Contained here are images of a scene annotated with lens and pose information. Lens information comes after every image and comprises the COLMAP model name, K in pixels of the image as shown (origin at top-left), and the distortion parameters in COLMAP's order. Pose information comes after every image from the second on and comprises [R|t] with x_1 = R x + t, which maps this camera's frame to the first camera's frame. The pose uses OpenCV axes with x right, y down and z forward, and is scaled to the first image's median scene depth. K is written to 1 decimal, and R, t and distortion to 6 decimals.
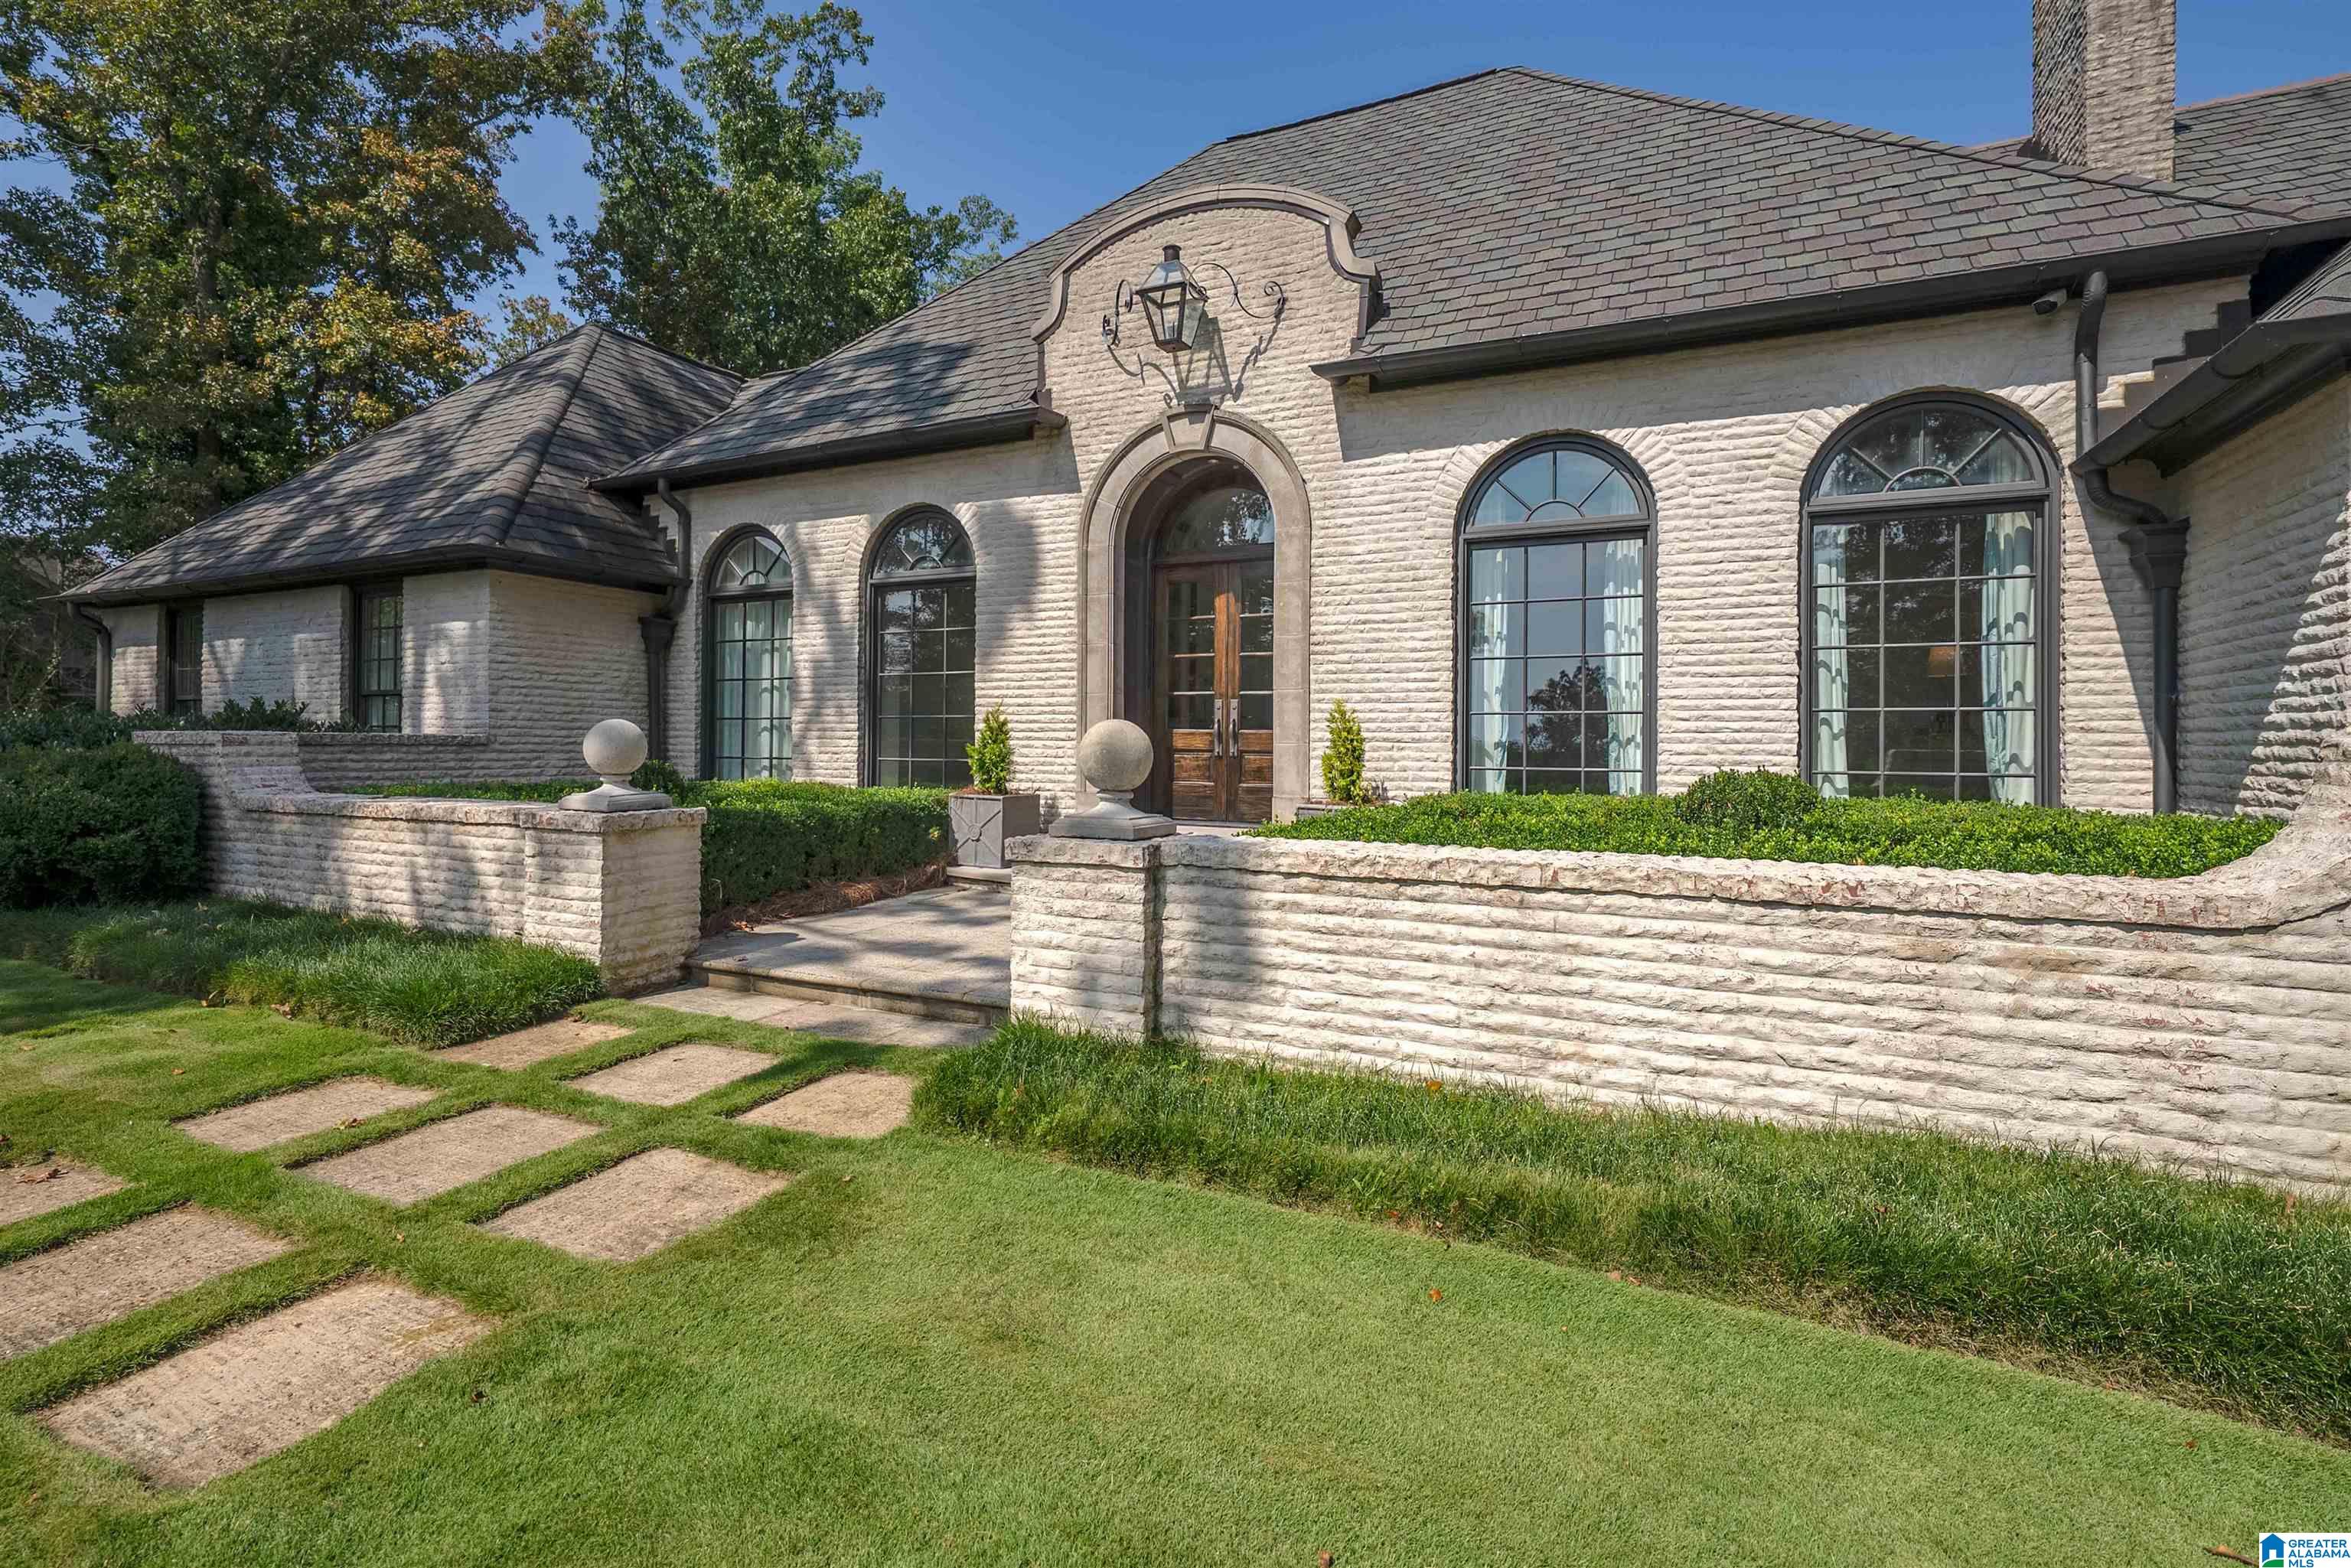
lens RADIAL K [[1092.1, 0, 1173.8], [0, 1092.1, 735.0], [0, 0, 1]] dist [-0.004691, 0.004352]
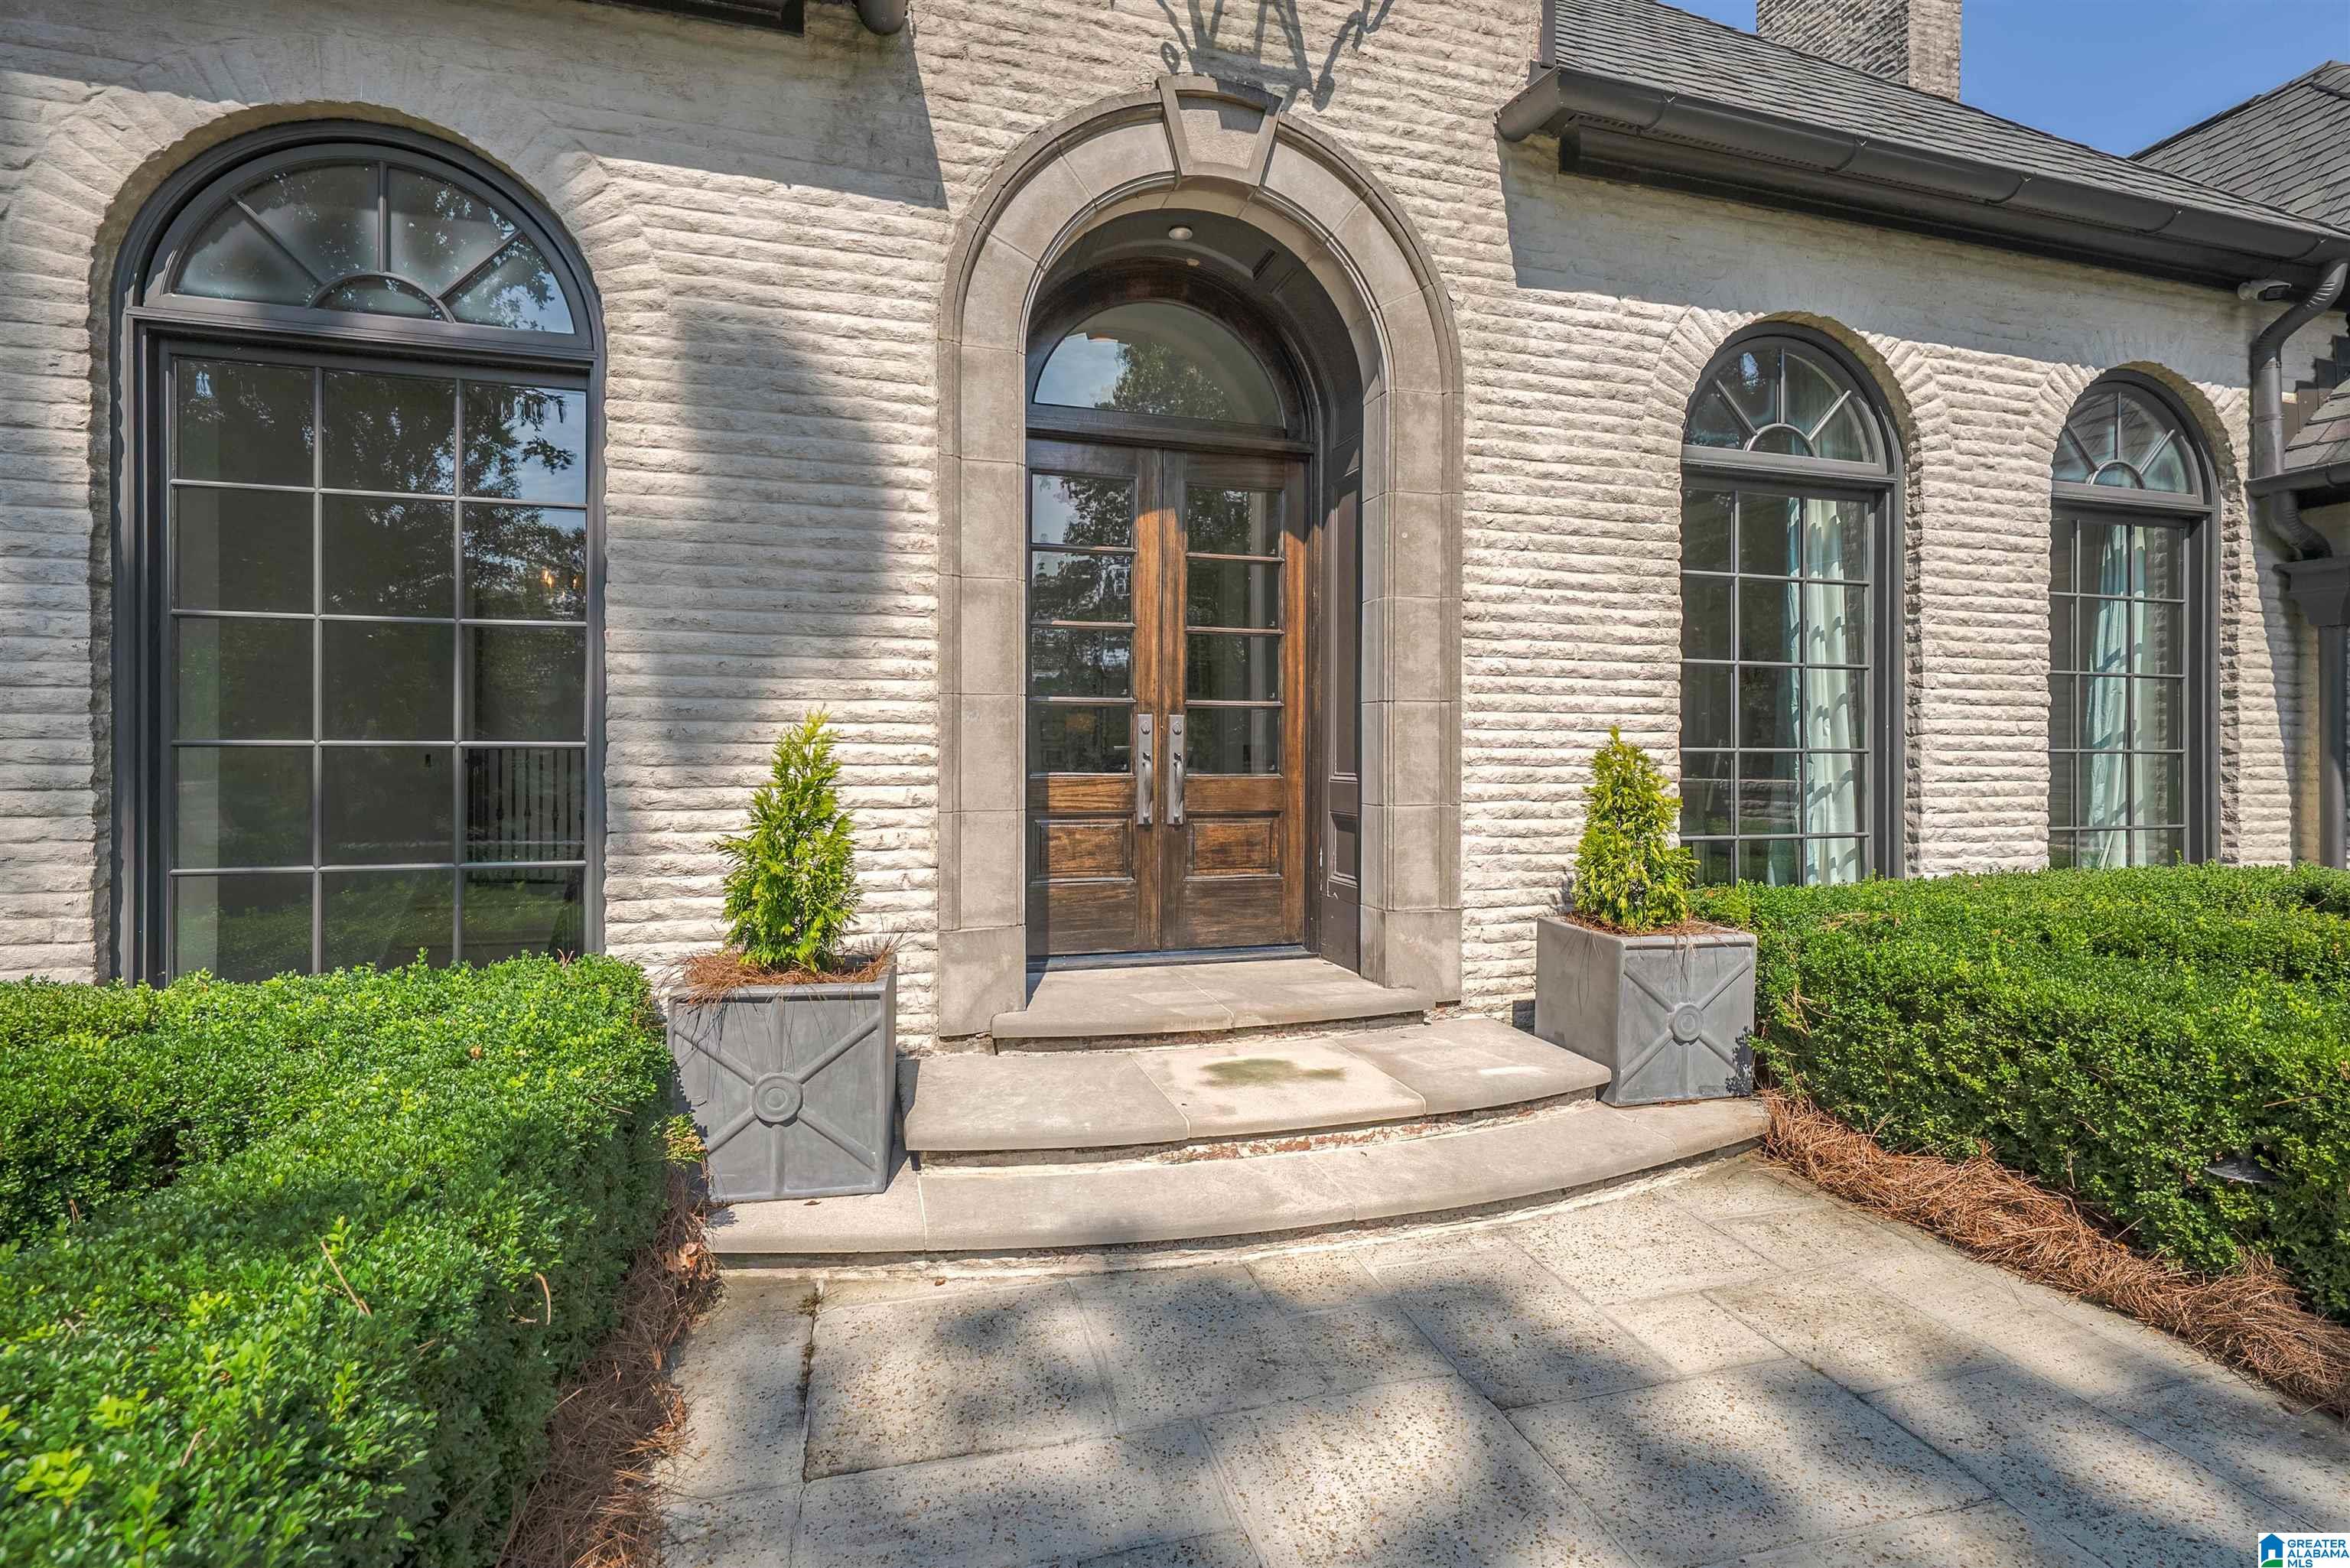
lens RADIAL K [[1072.2, 0, 1165.9], [0, 1072.2, 767.5], [0, 0, 1]] dist [-0.004992, 0.003537]
pose [[0.744815, -0.007627, 0.667227, -0.380751], [-0.001295, 0.999916, 0.012876, -0.019750], [-0.667270, -0.010454, 0.744743, 0.824342]]
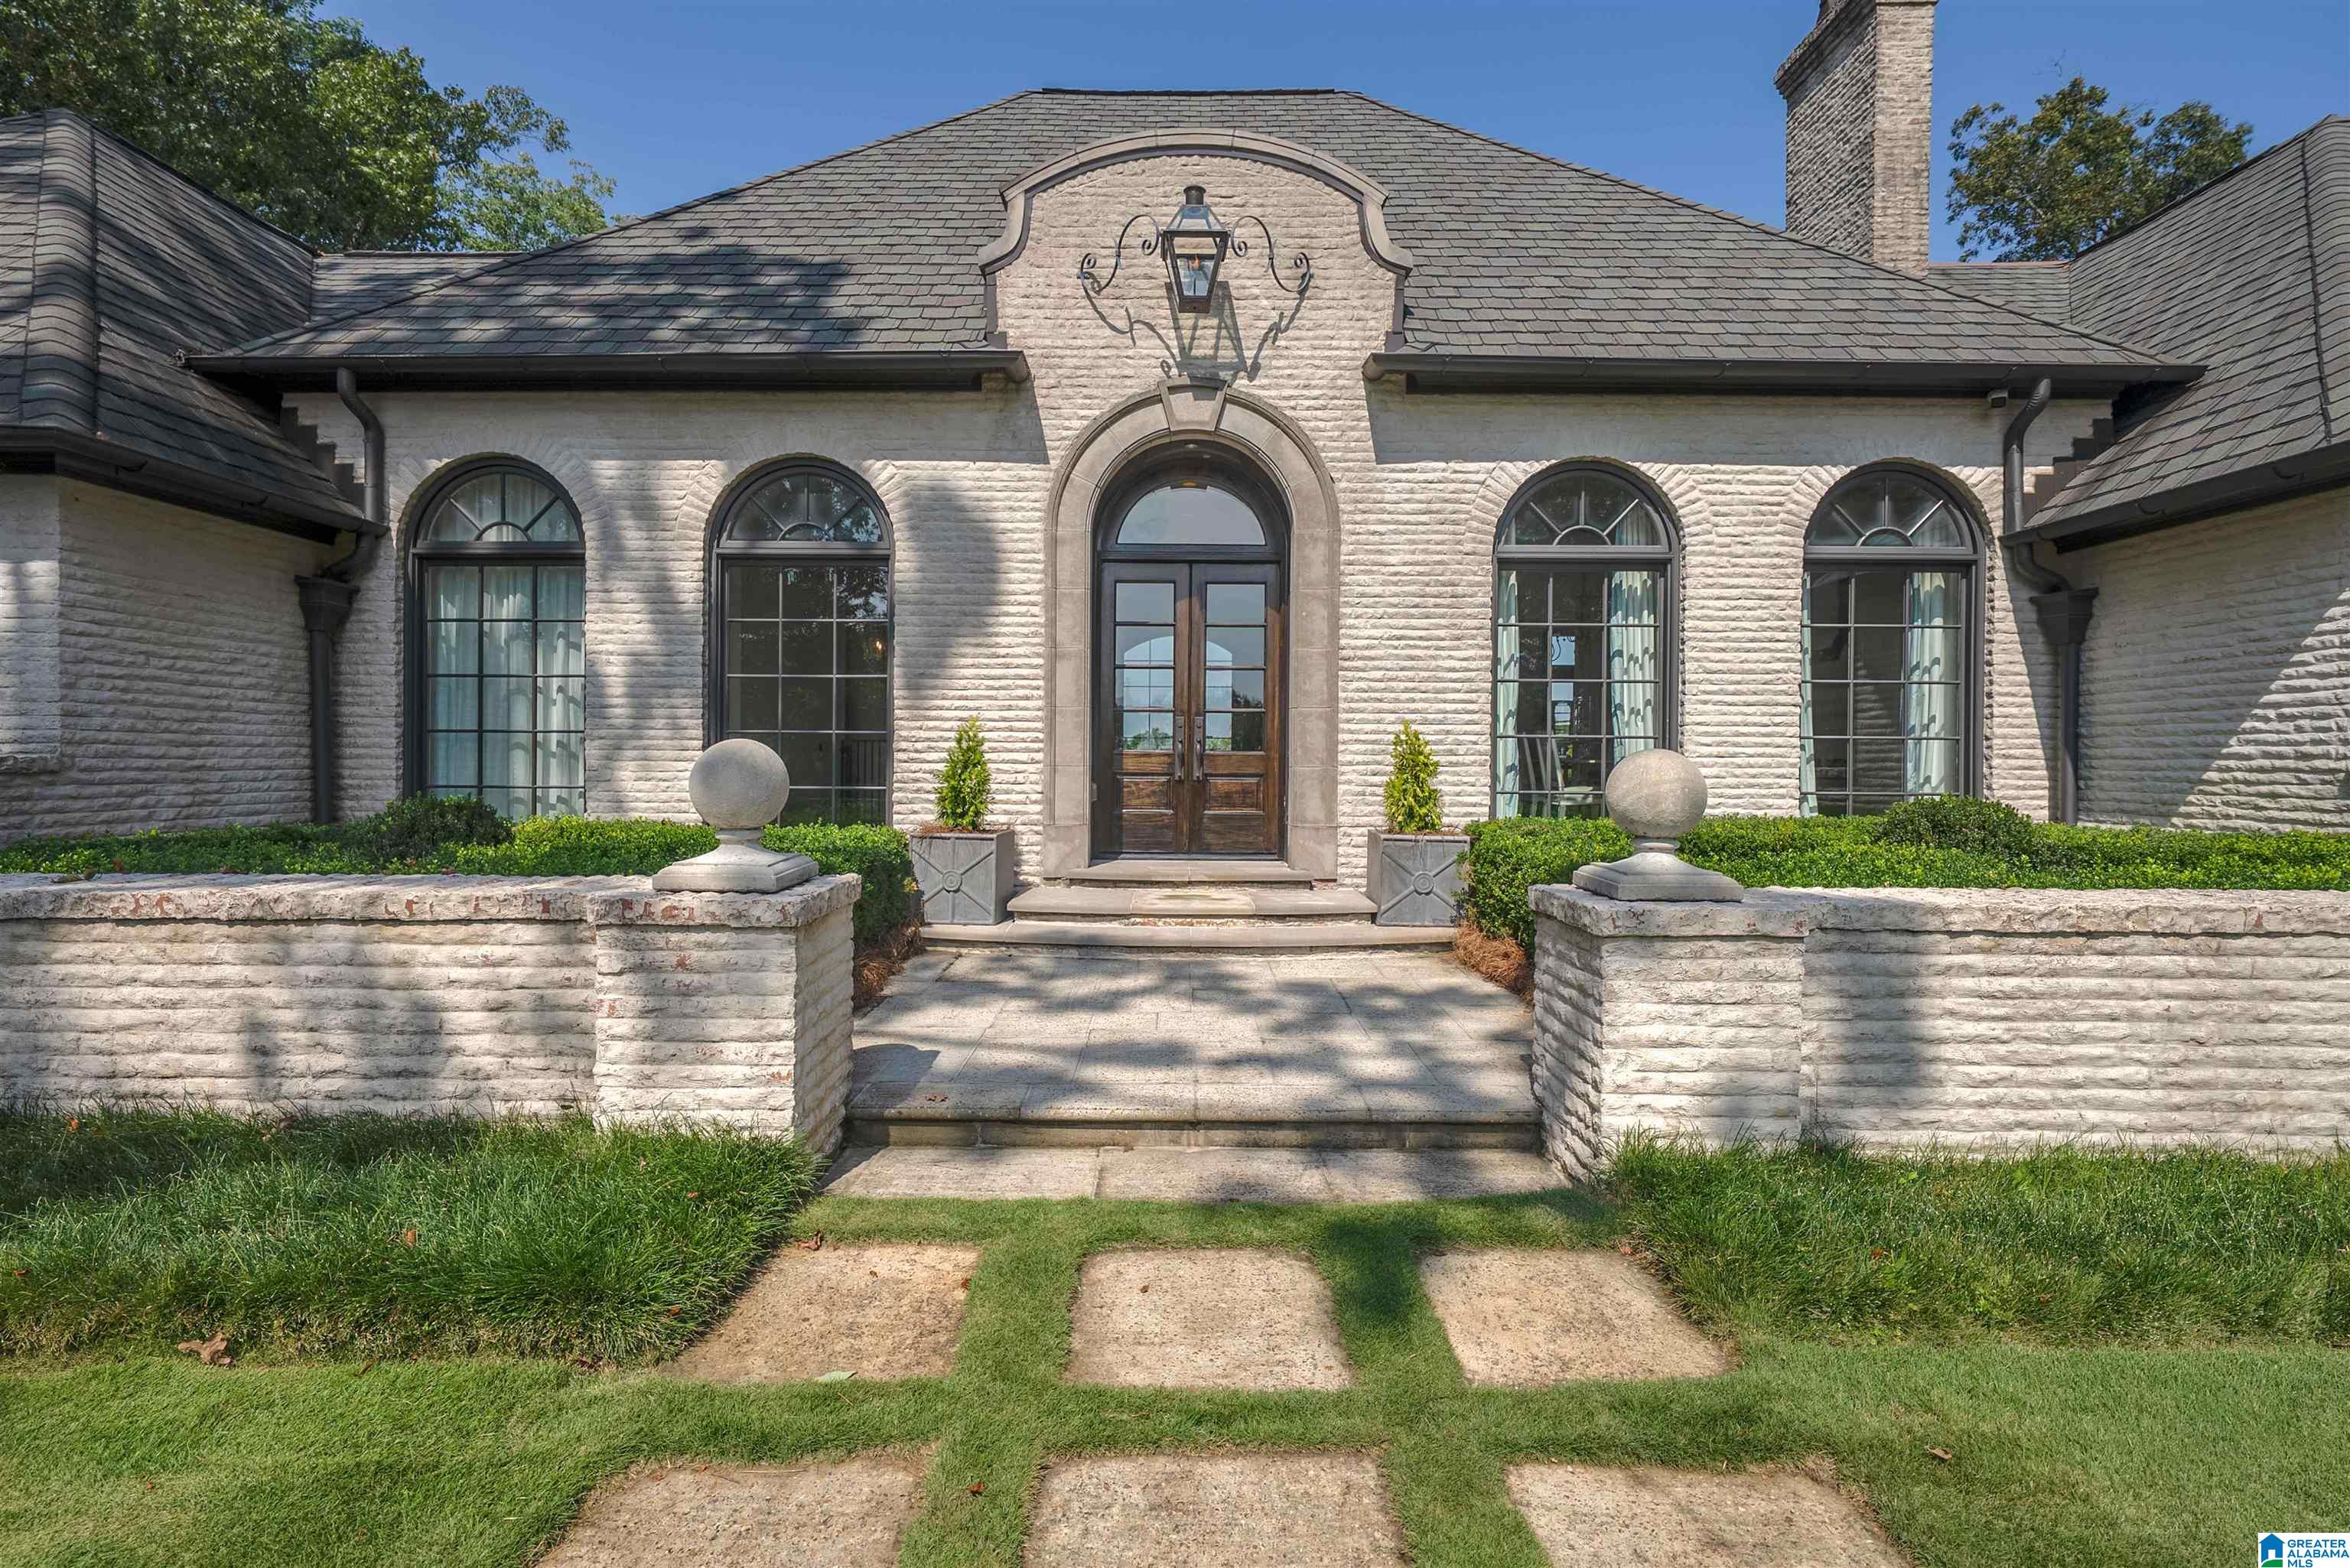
lens RADIAL K [[1072.2, 0, 1165.9], [0, 1072.2, 767.5], [0, 0, 1]] dist [-0.004992, 0.003537]
pose [[0.901215, -0.003934, 0.433355, -0.461859], [-0.004033, 0.999839, 0.017465, -0.008243], [-0.433354, -0.017488, 0.901054, 0.289568]]
